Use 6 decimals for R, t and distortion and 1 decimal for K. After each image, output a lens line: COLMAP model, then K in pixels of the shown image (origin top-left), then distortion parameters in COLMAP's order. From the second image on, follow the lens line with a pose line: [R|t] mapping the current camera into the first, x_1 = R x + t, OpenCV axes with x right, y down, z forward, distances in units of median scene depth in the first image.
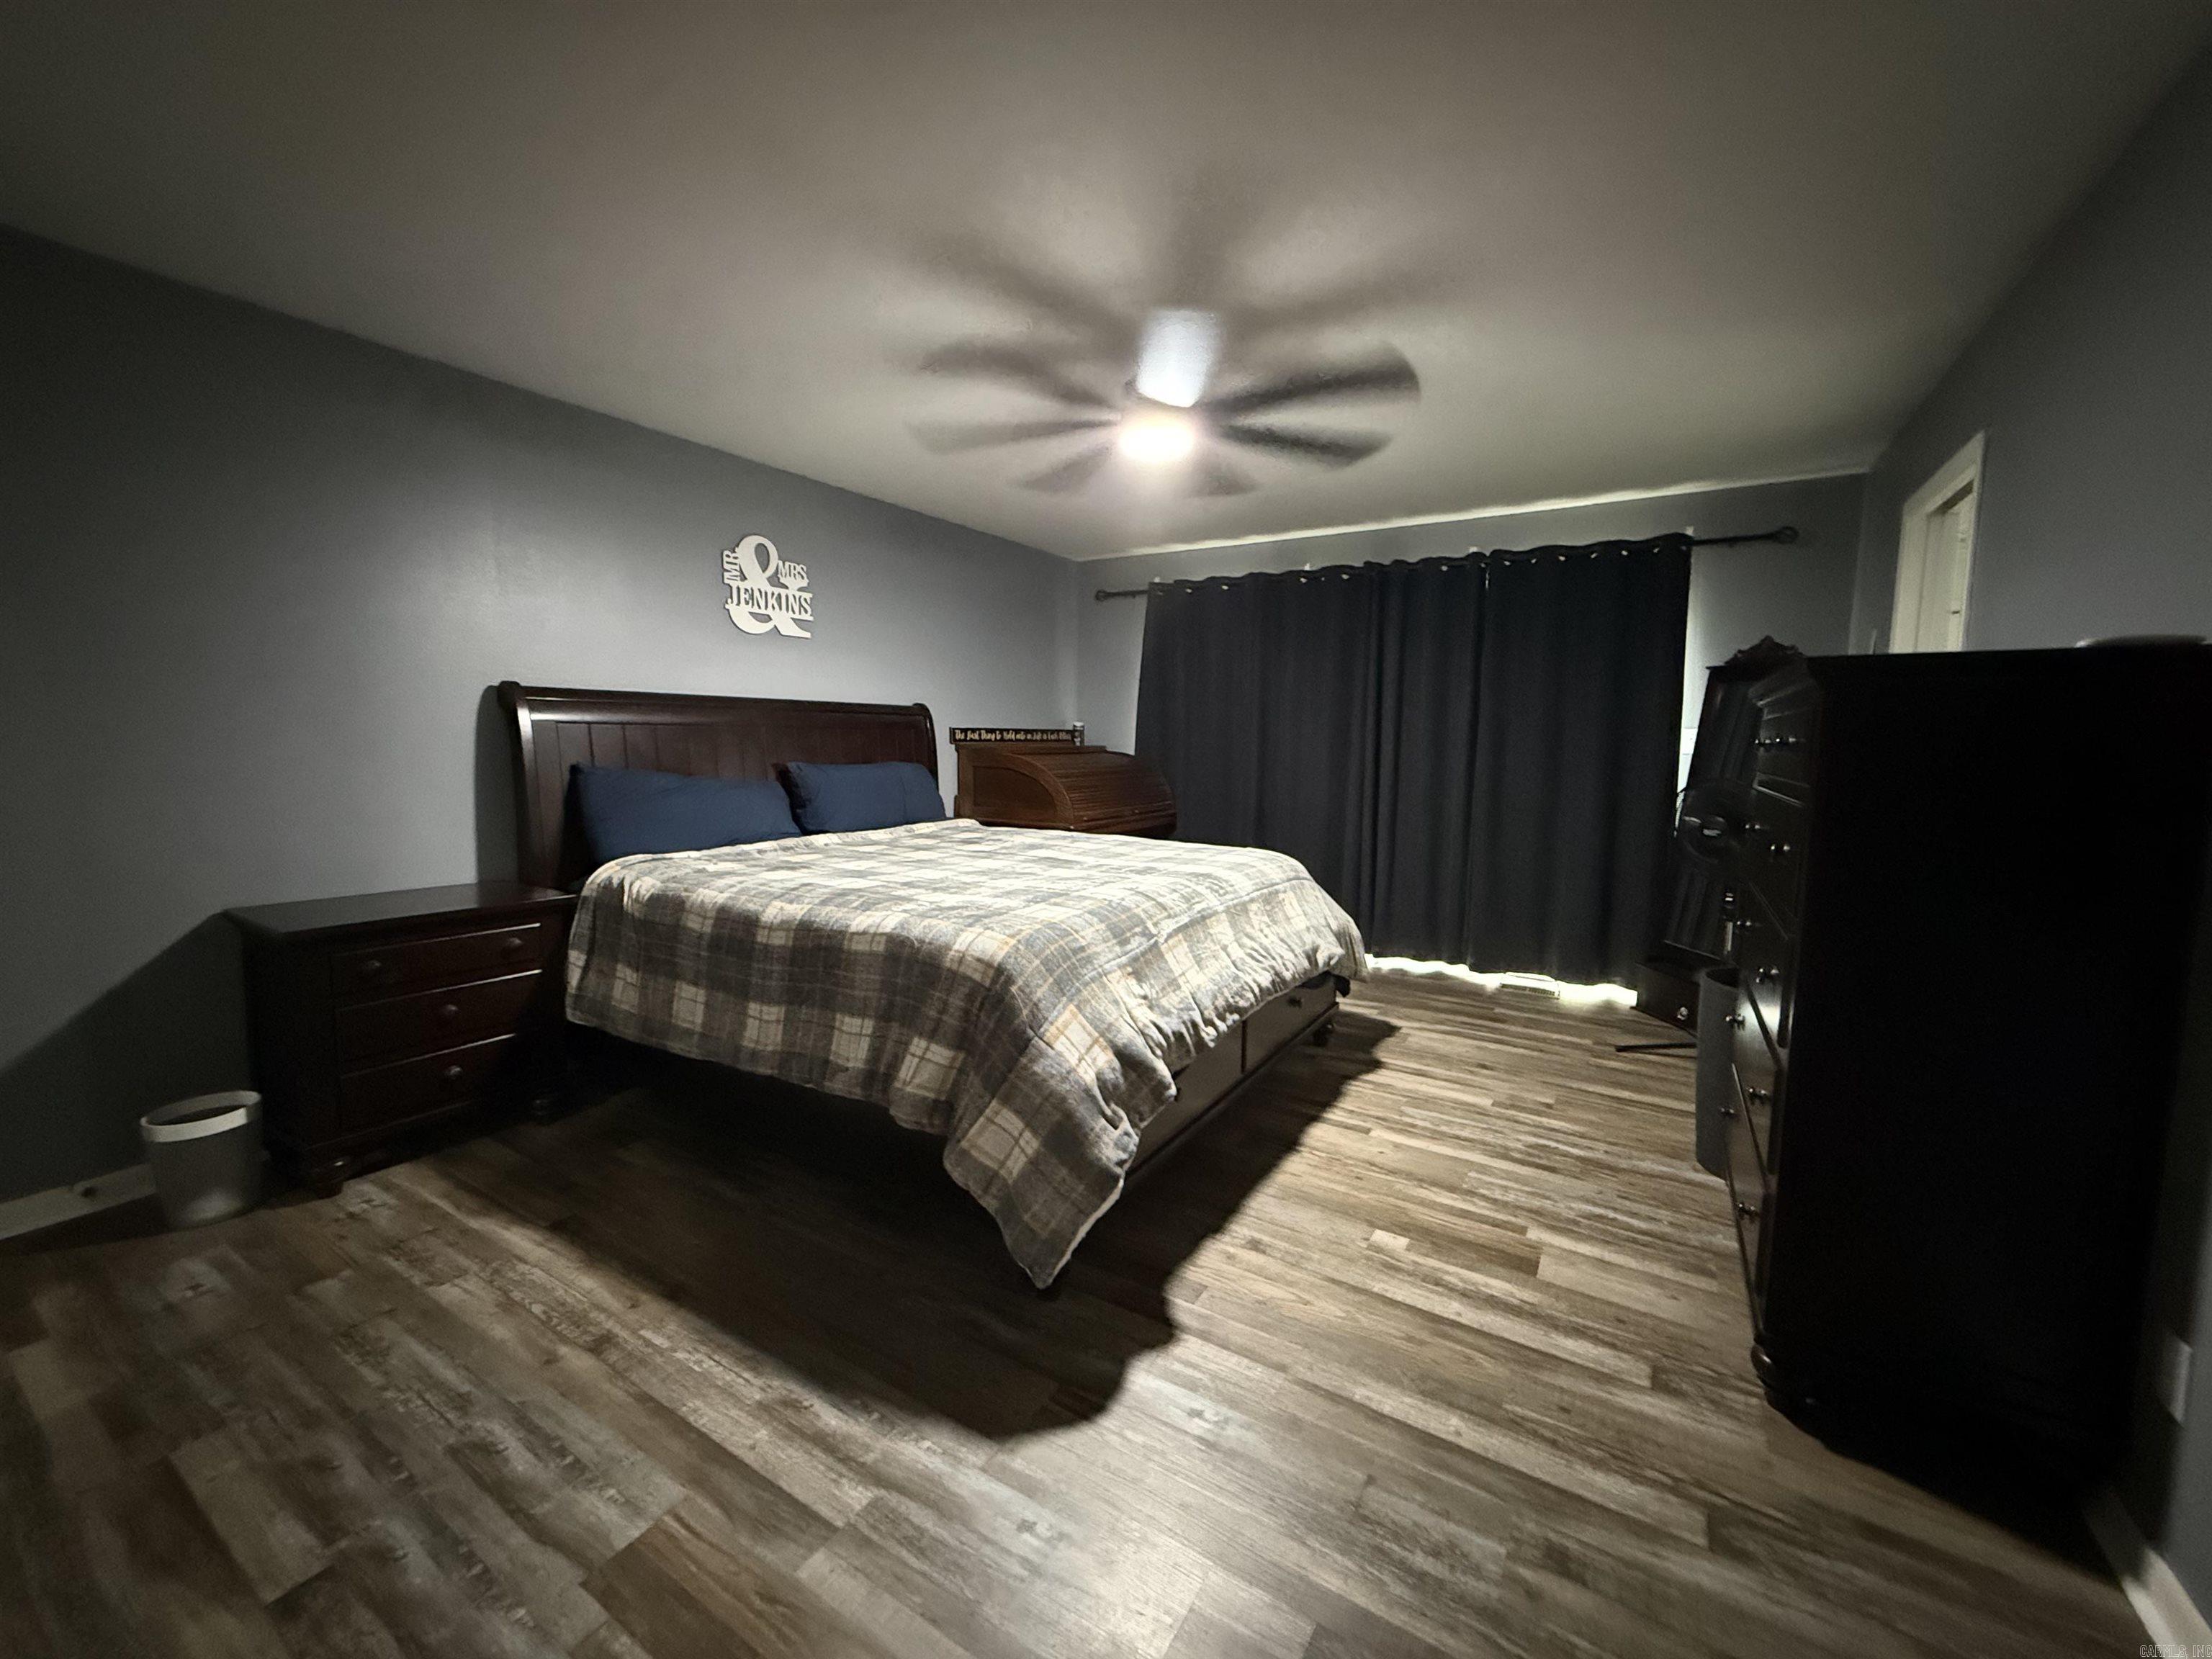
lens RADIAL K [[880.6, 0, 1092.5], [0, 880.6, 824.4], [0, 0, 1]] dist [0.001866, -0.001635]
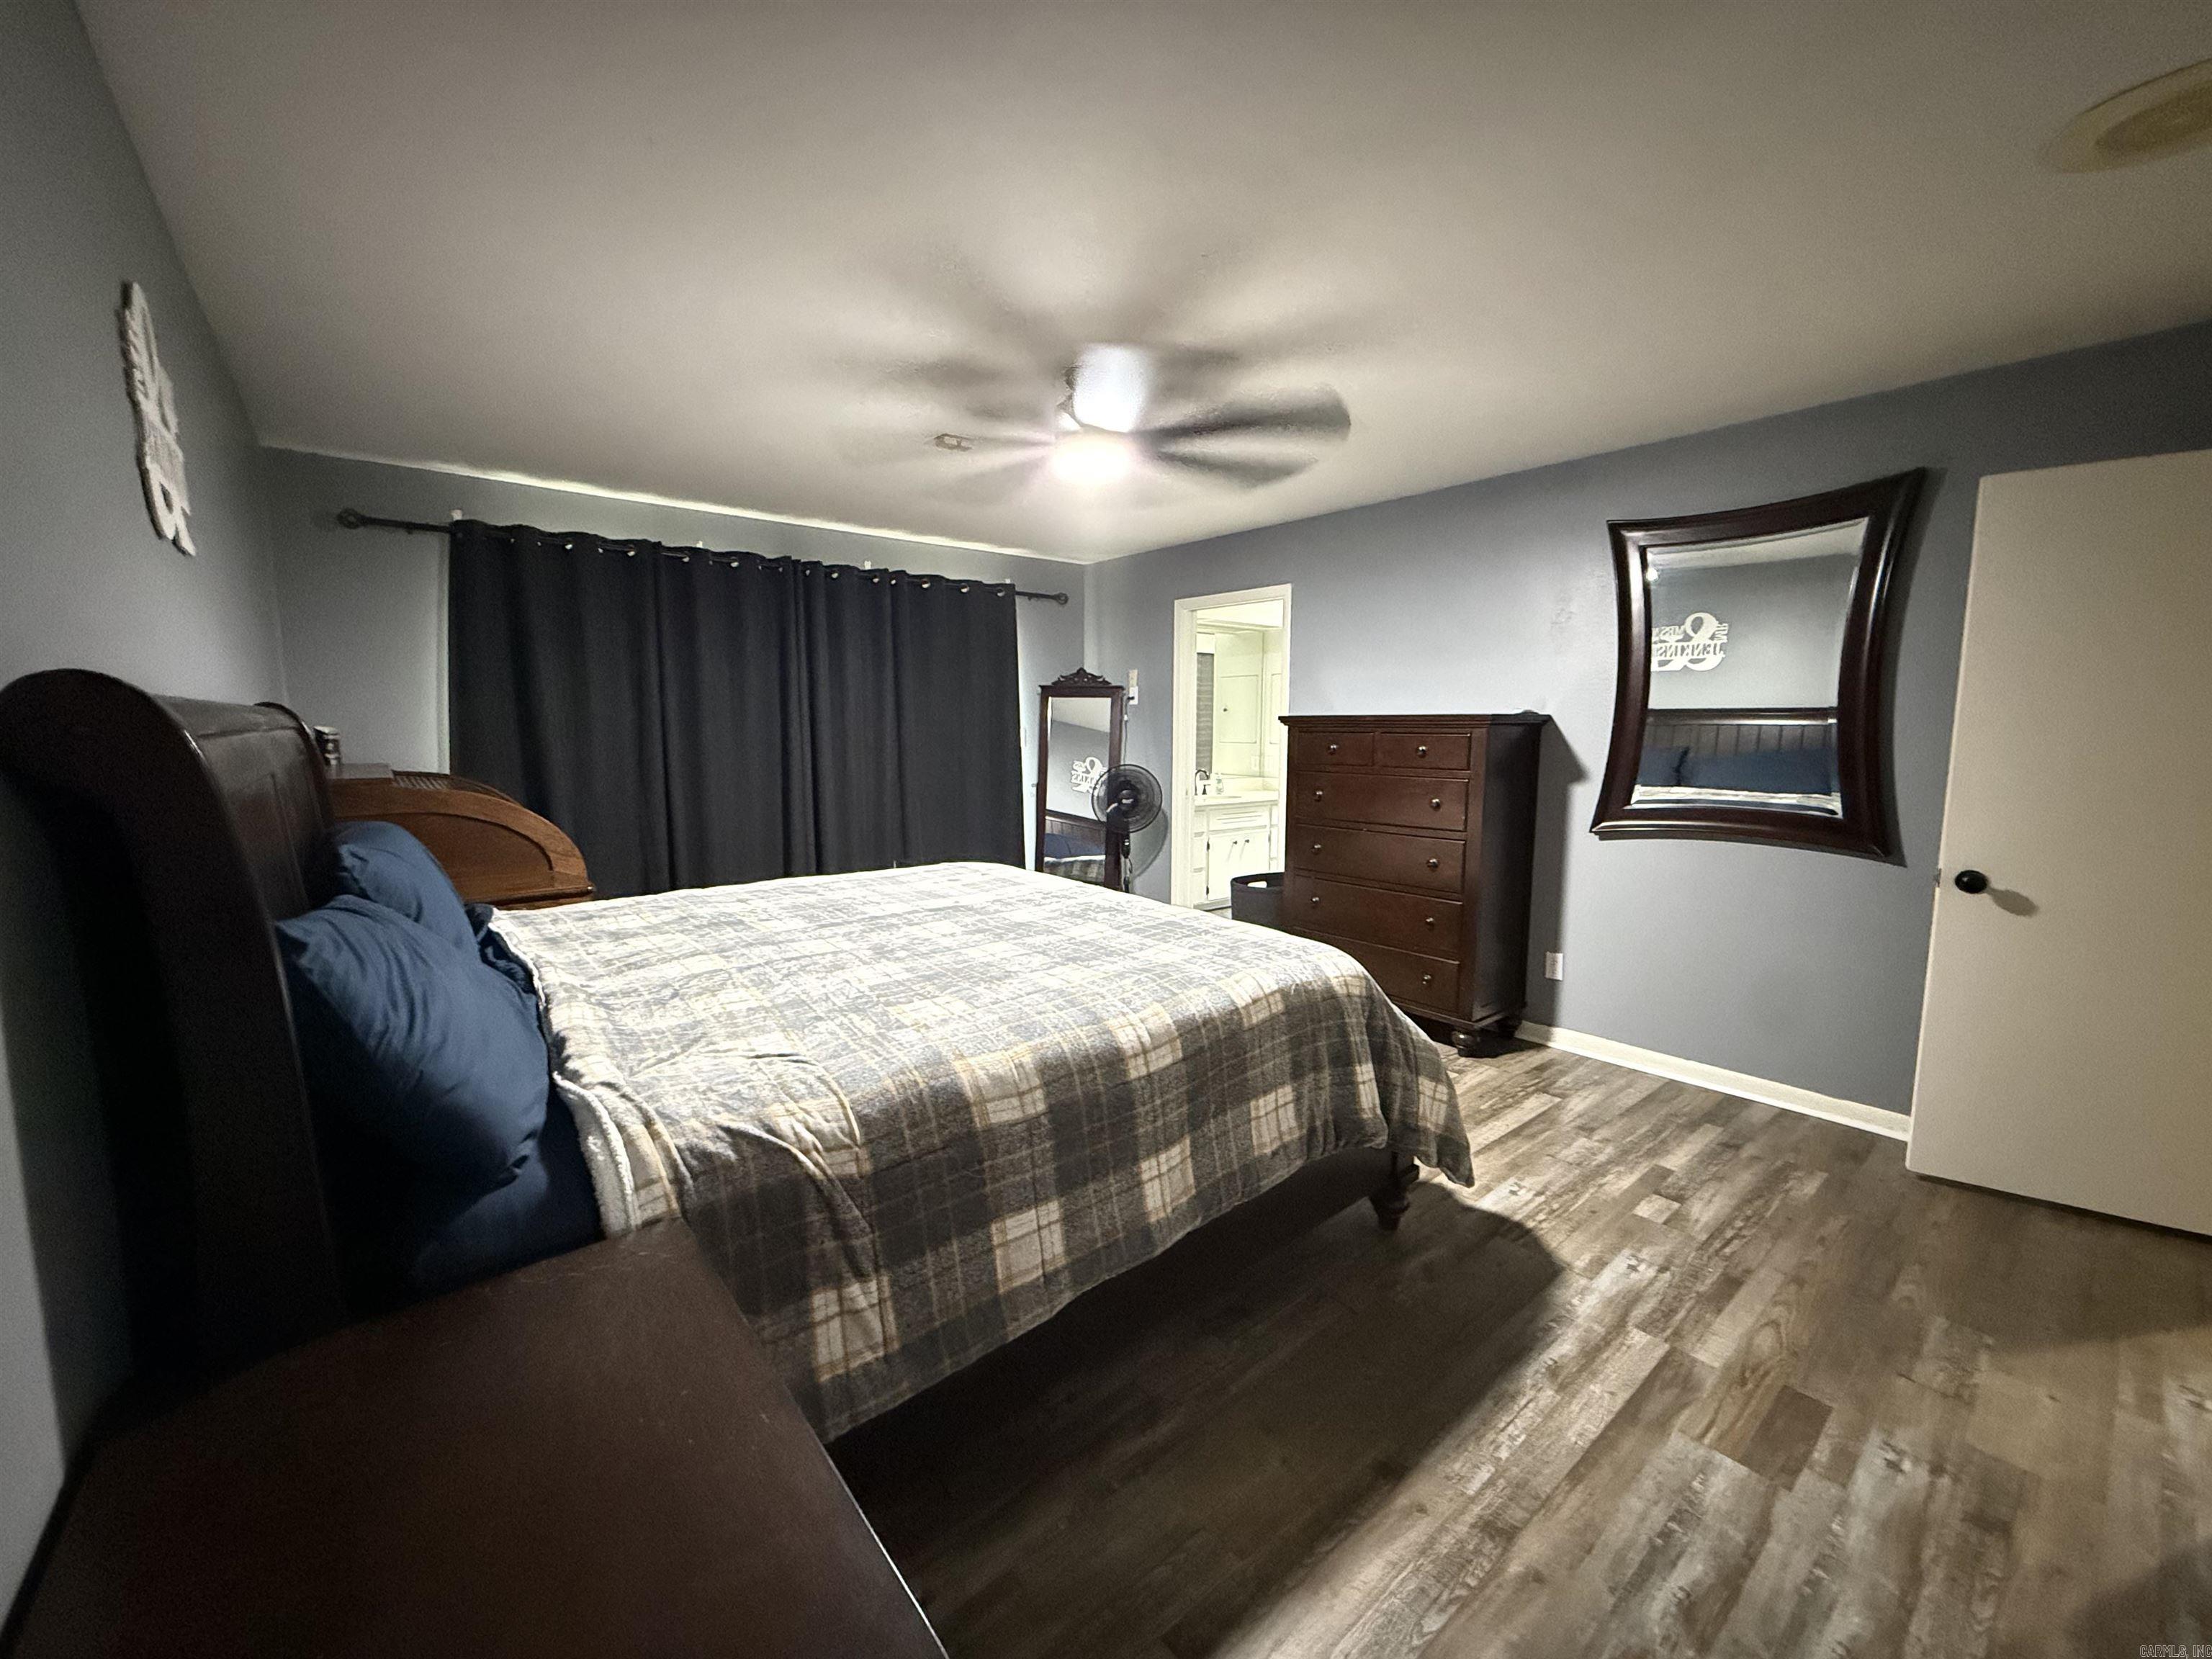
lens RADIAL K [[880.6, 0, 1095.9], [0, 880.6, 823.9], [0, 0, 1]] dist [0.001866, -0.001635]
pose [[0.313477, -0.121471, 0.941794, -1.603442], [0.095856, 0.990766, 0.095882, -0.218606], [-0.944745, 0.060220, 0.322227, 1.219922]]
